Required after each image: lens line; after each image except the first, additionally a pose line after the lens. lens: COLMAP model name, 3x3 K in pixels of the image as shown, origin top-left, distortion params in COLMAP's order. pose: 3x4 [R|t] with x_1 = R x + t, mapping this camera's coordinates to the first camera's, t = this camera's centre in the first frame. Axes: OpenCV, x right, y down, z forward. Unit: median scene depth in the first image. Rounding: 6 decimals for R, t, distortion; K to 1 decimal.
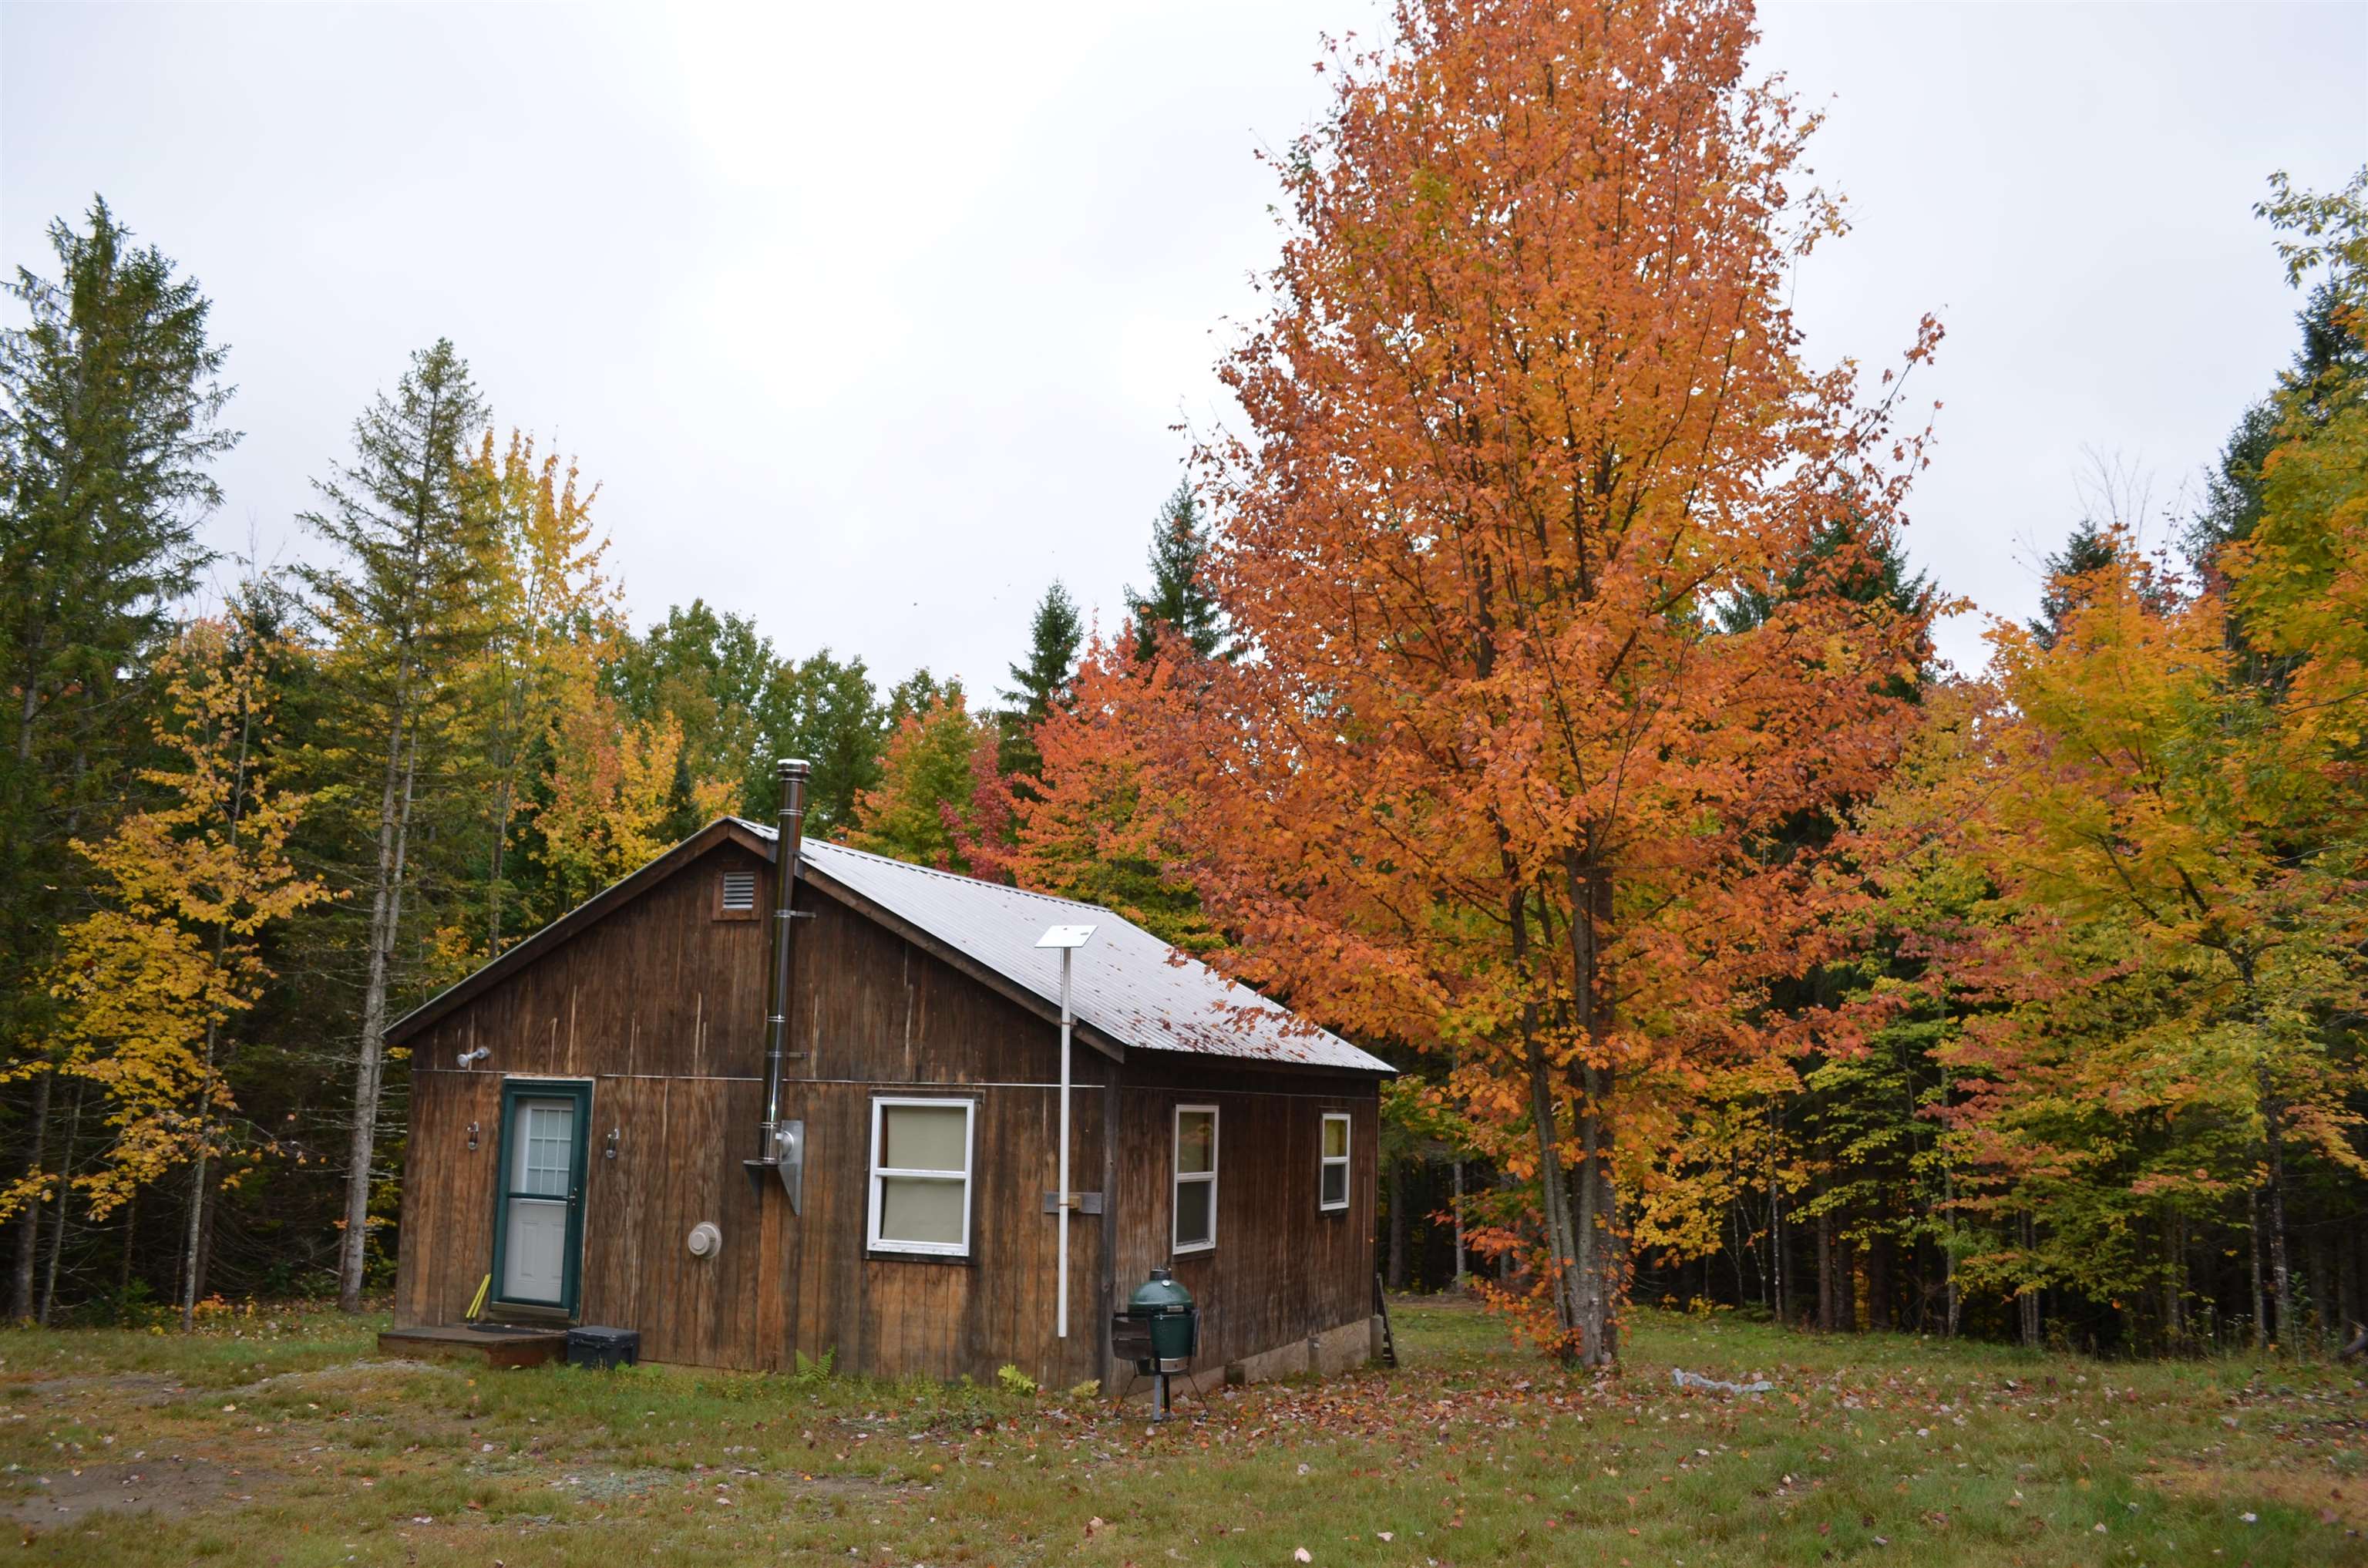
lens RADIAL K [[1860.6, 0, 1184.4], [0, 1860.6, 761.5], [0, 0, 1]] dist [-0.096562, 0.031214]
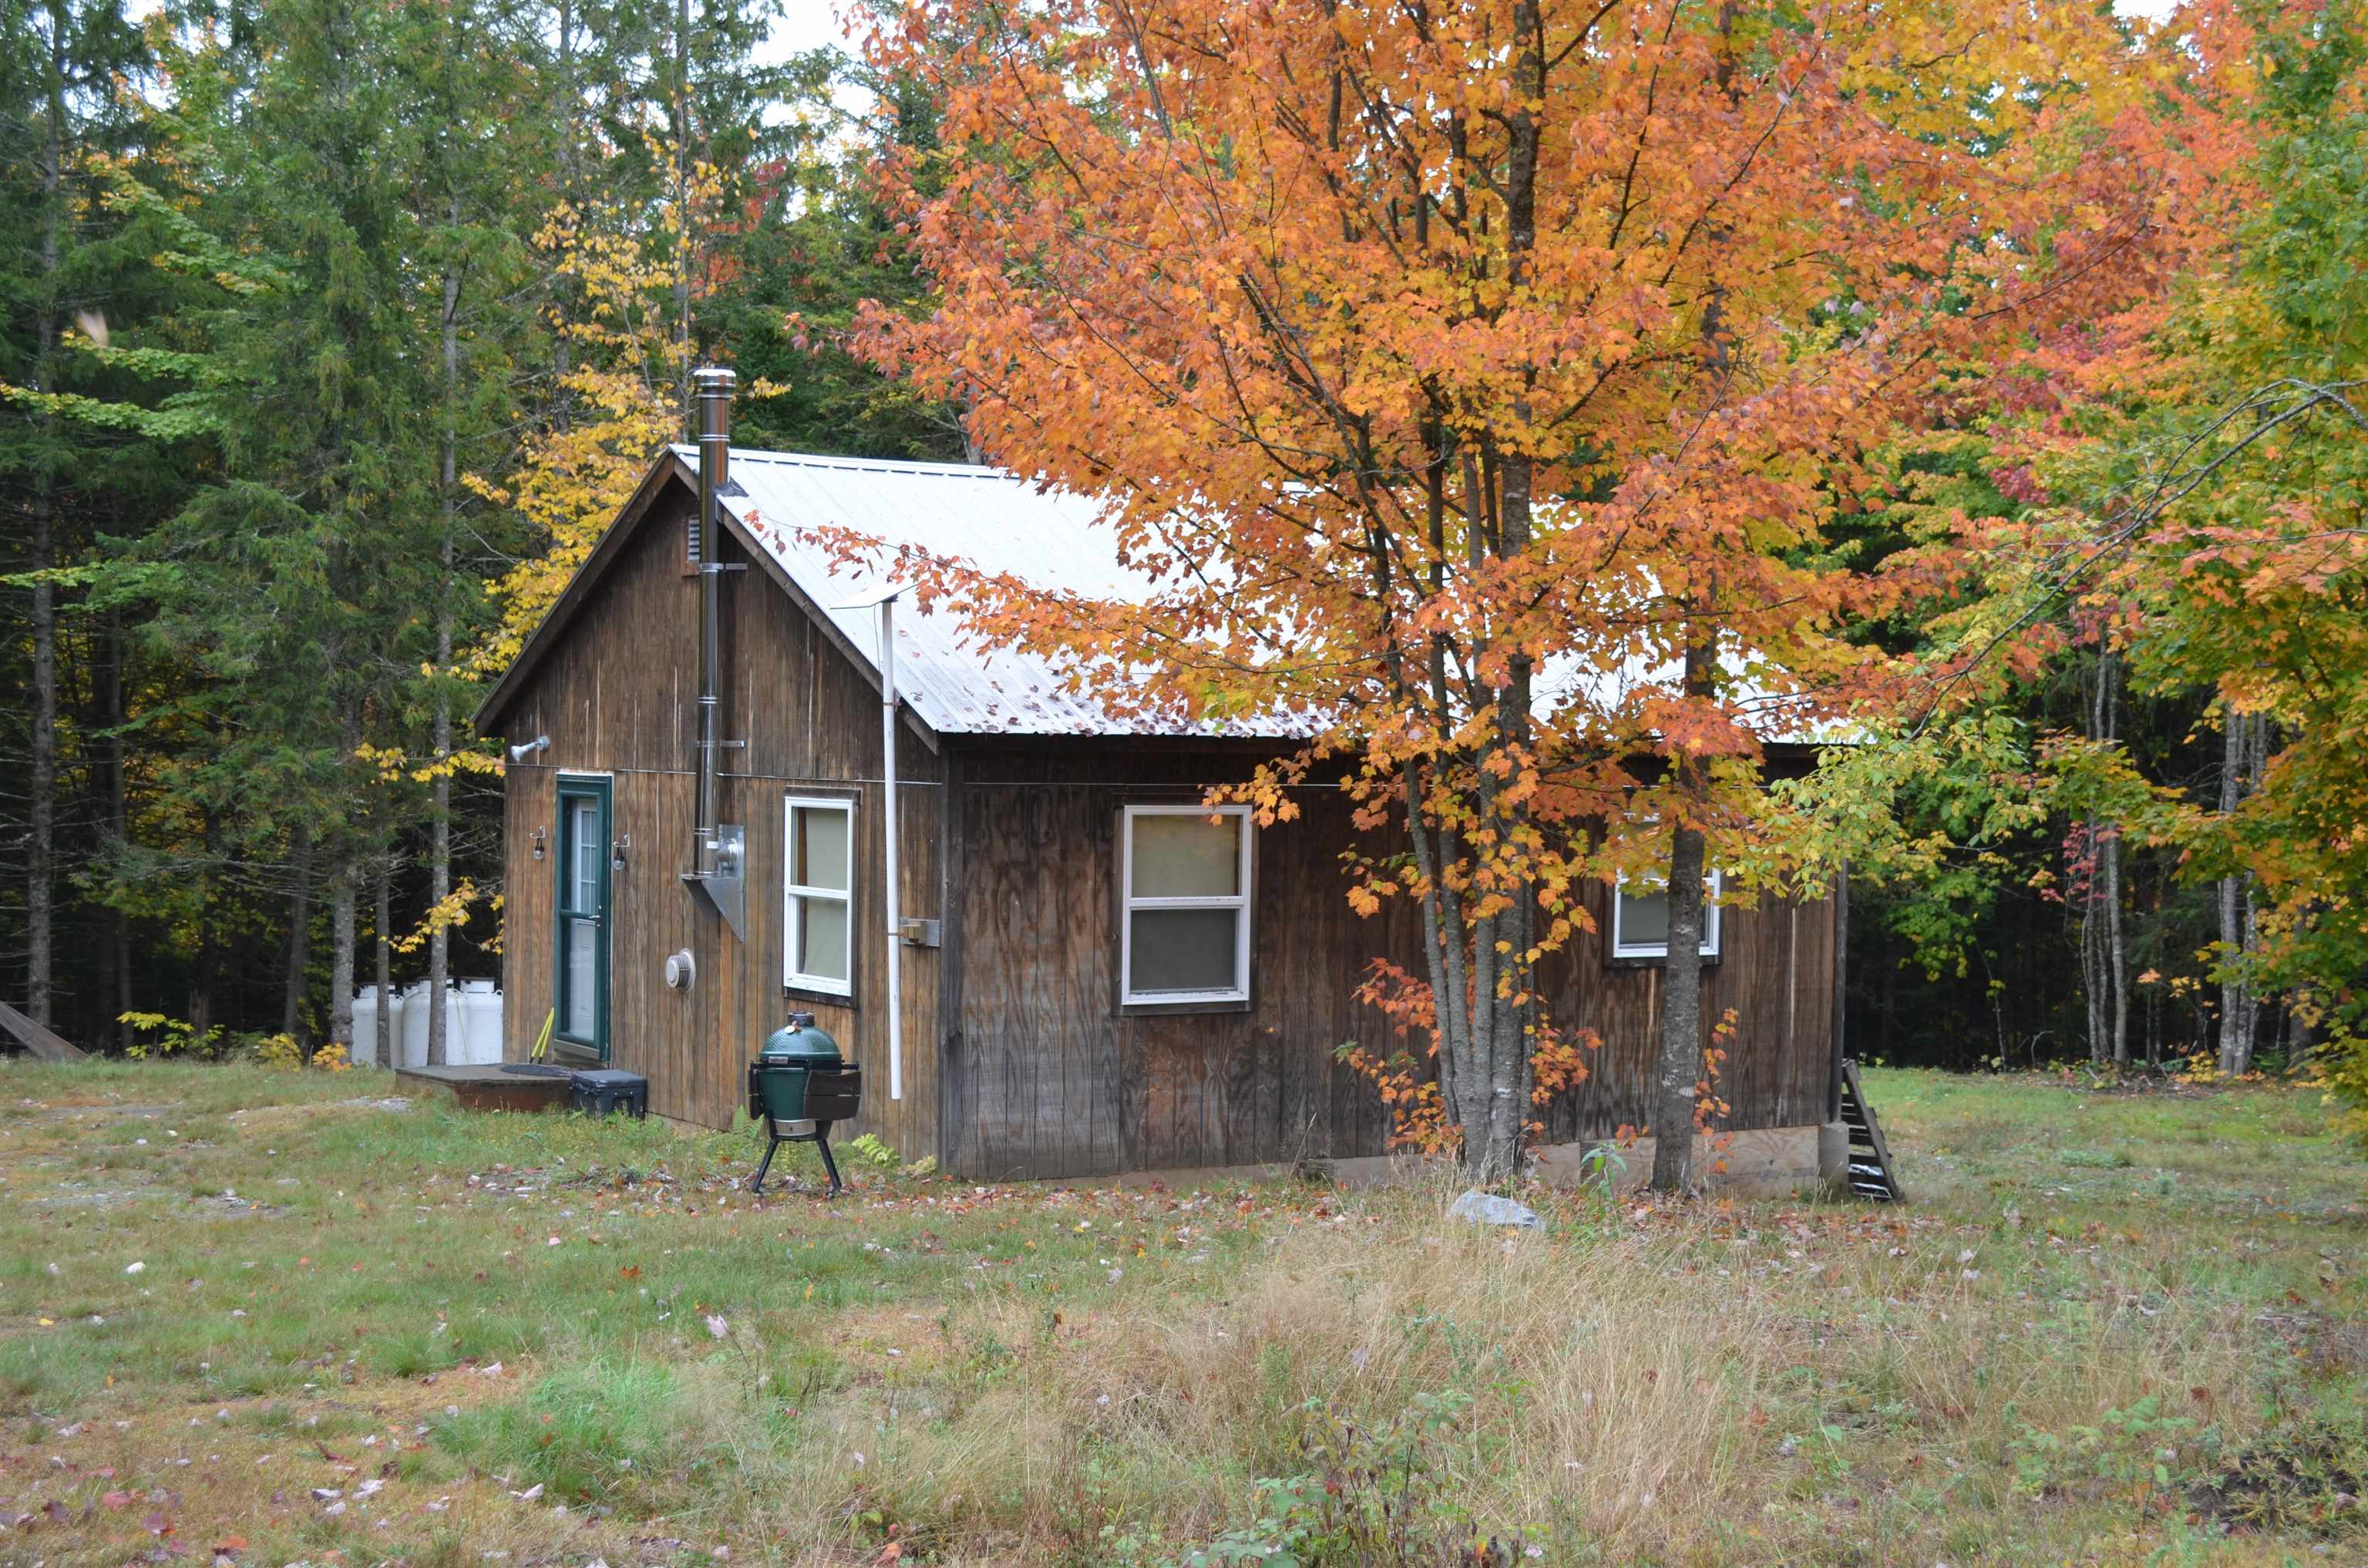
lens RADIAL K [[3398.2, 0, 1194.1], [0, 3398.2, 794.3], [0, 0, 1]] dist [-0.016545, 0.000000]
pose [[0.815288, 0.001070, -0.579055, 0.769269], [0.110234, 0.981424, 0.157019, -0.026976], [0.568466, -0.191847, 0.800026, -0.060369]]
